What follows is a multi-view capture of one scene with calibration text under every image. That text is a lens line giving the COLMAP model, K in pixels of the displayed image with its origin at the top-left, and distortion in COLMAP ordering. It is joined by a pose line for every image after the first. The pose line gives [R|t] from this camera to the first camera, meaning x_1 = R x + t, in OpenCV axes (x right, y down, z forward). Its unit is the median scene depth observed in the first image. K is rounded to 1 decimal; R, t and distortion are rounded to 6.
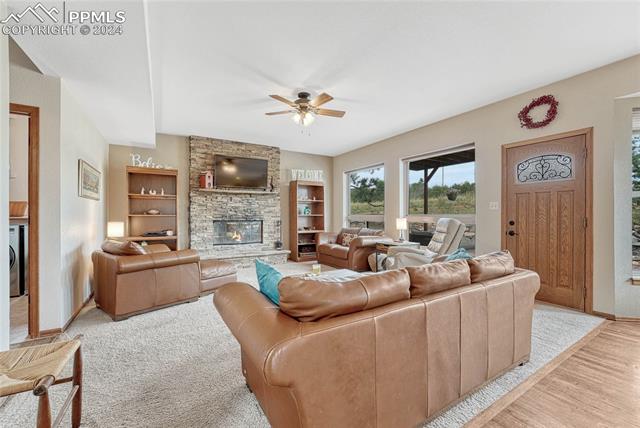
lens RADIAL K [[269.3, 0, 323.2], [0, 269.3, 218.2], [0, 0, 1]] dist [-0.011700, 0.000034]
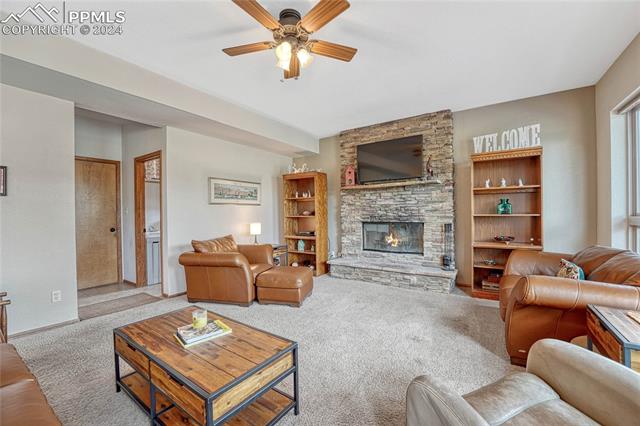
lens RADIAL K [[269.3, 0, 323.2], [0, 269.3, 212.3], [0, 0, 1]] dist [-0.011700, 0.000034]
pose [[0.414301, -0.004005, -0.910131, 0.340930], [0.006464, 0.999978, -0.001458, -0.021665], [0.910117, -0.005279, 0.414318, 0.540766]]
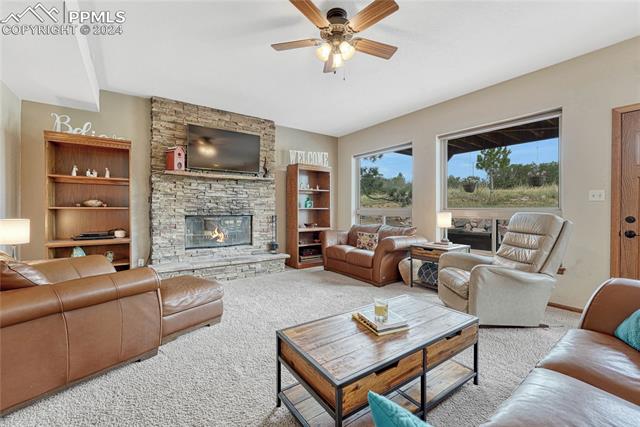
lens RADIAL K [[269.3, 0, 323.6], [0, 269.3, 212.3], [0, 0, 1]] dist [-0.011700, 0.000034]
pose [[0.996452, 0.000781, 0.084159, -0.100240], [-0.000839, 0.999999, 0.000662, -0.000554], [-0.084158, -0.000730, 0.996452, 0.251685]]
